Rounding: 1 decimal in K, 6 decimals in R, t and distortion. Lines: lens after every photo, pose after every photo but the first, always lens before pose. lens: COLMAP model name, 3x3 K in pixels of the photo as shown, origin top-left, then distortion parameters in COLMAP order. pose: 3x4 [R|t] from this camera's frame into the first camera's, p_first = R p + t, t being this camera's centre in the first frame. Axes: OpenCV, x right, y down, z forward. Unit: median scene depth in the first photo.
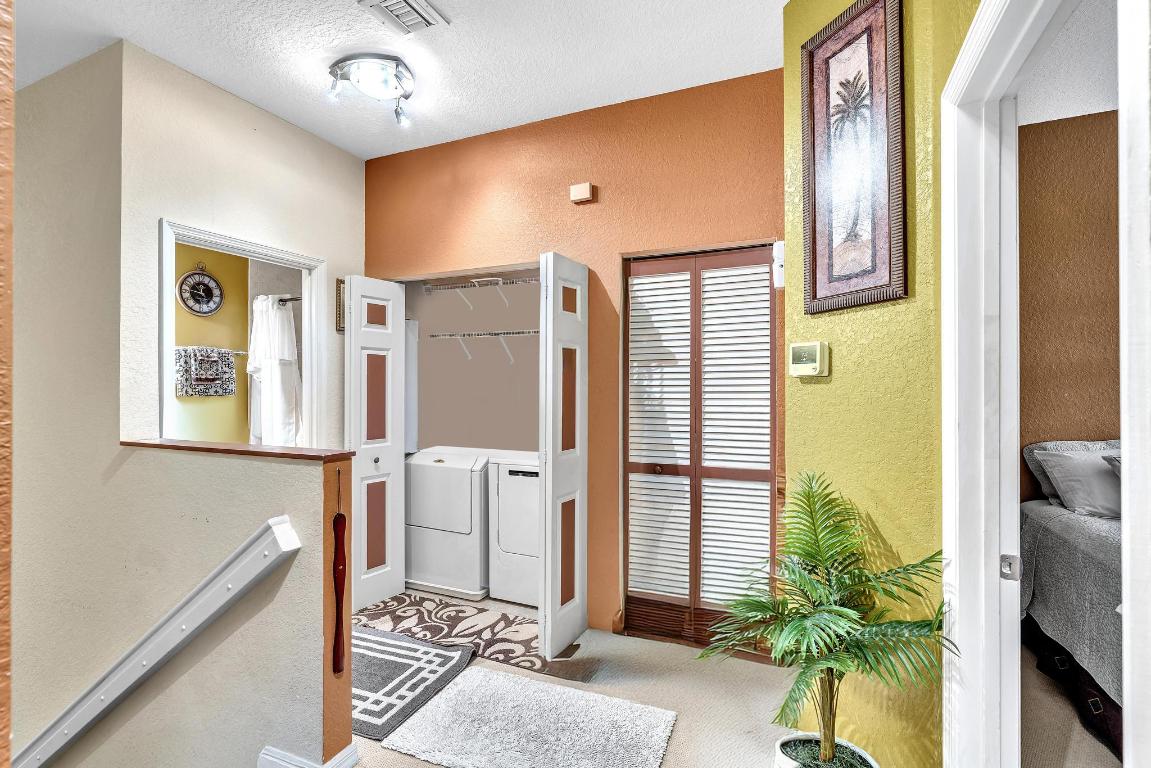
lens RADIAL K [[525.4, 0, 575.5], [0, 525.4, 384.0], [0, 0, 1]] dist [-0.017377, -0.000095]
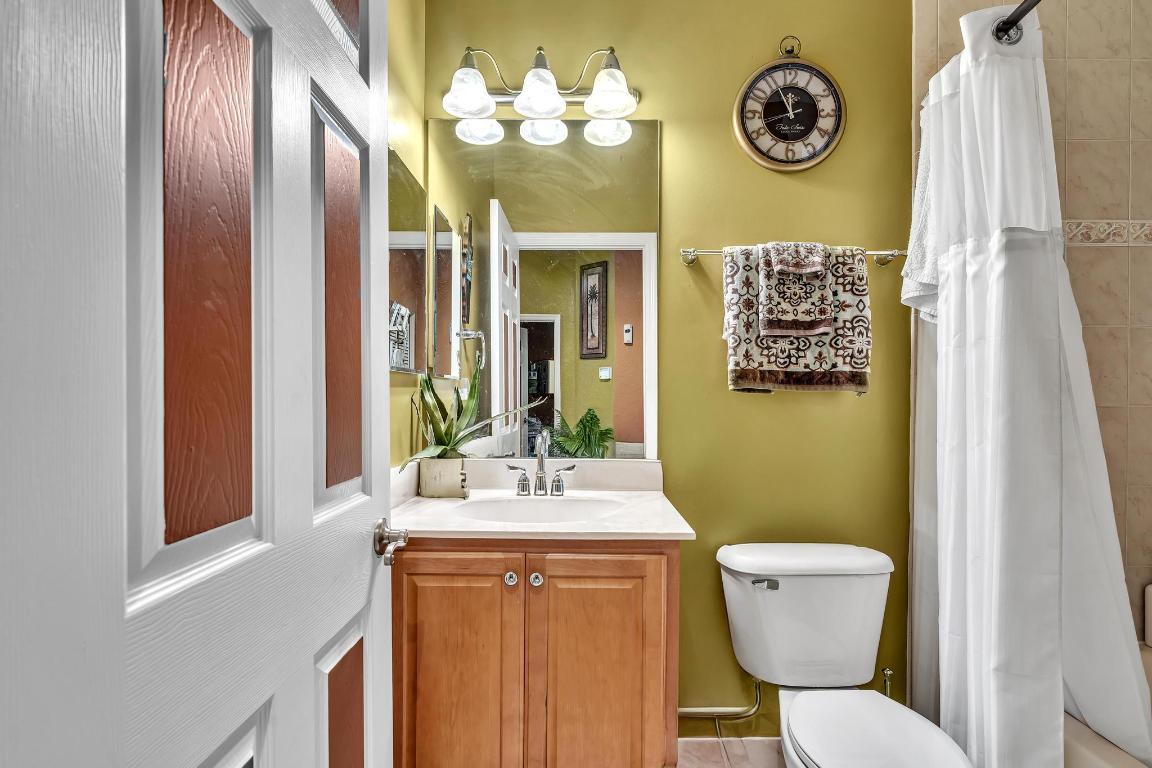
lens RADIAL K [[583.4, 0, 579.0], [0, 583.4, 397.5], [0, 0, 1]] dist [0.000639, 0.000942]
pose [[0.405867, 0.004622, -0.913920, -0.371530], [-0.000201, 0.999988, 0.004969, 0.043308], [0.913932, -0.001833, 0.405863, 0.667769]]
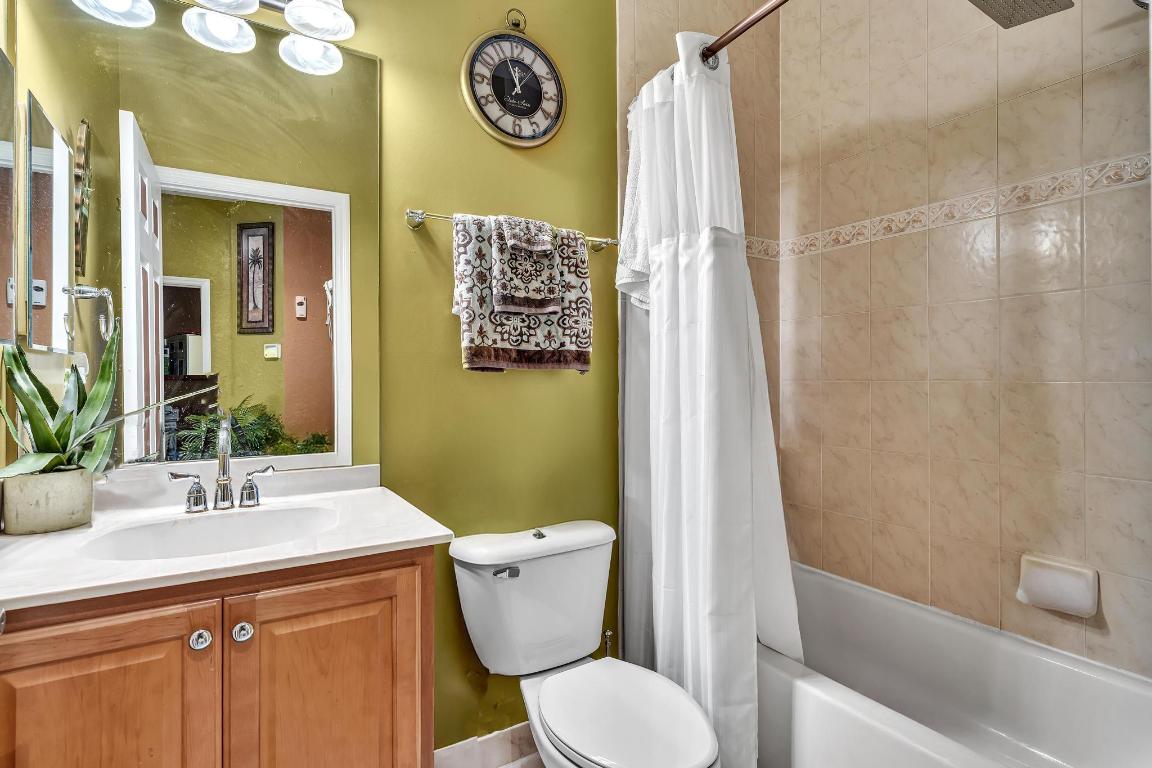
lens RADIAL K [[575.9, 0, 576.4], [0, 575.9, 374.7], [0, 0, 1]] dist [-0.002197, 0.002089]
pose [[0.823436, -0.004305, -0.567393, -0.434273], [0.005985, 0.999981, 0.001099, 0.044039], [0.567378, -0.004301, 0.823446, 0.664704]]
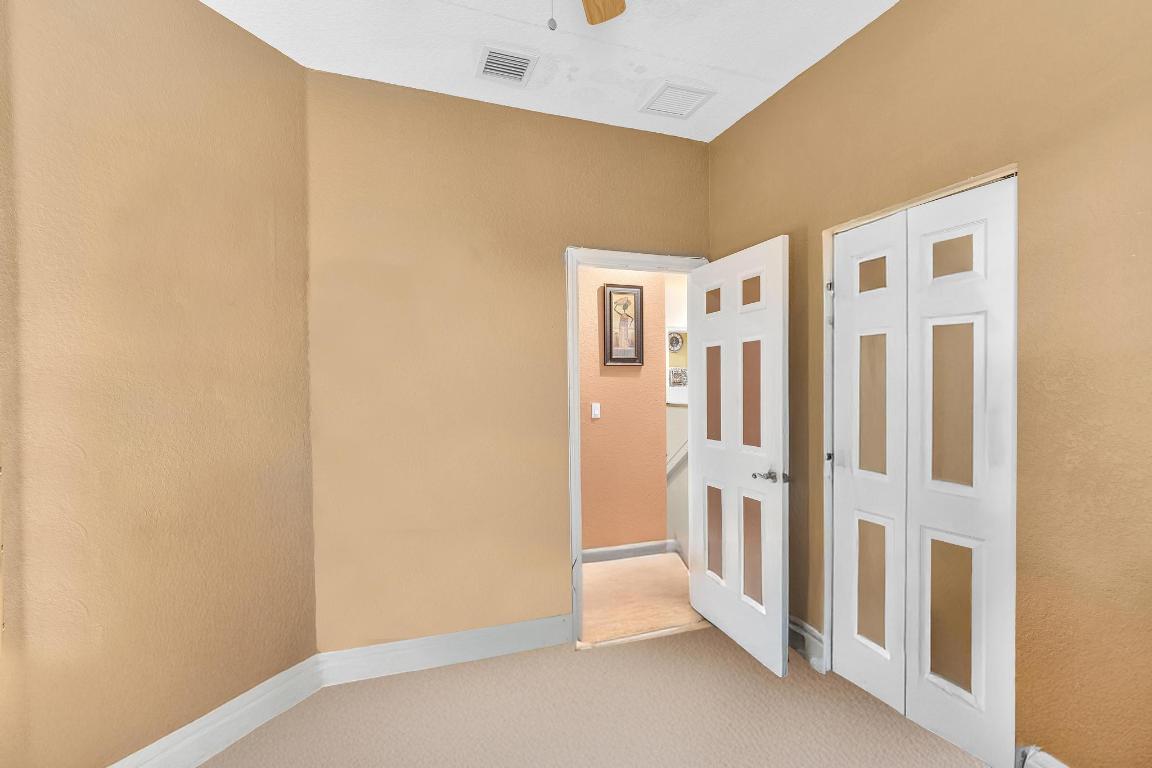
lens RADIAL K [[521.1, 0, 577.6], [0, 521.1, 391.6], [0, 0, 1]] dist [-0.002040, 0.000226]
pose [[0.702397, 0.008400, -0.711736, 0.522225], [0.013492, 0.999594, 0.025112, -0.030527], [0.711658, -0.027242, 0.701998, -0.783242]]
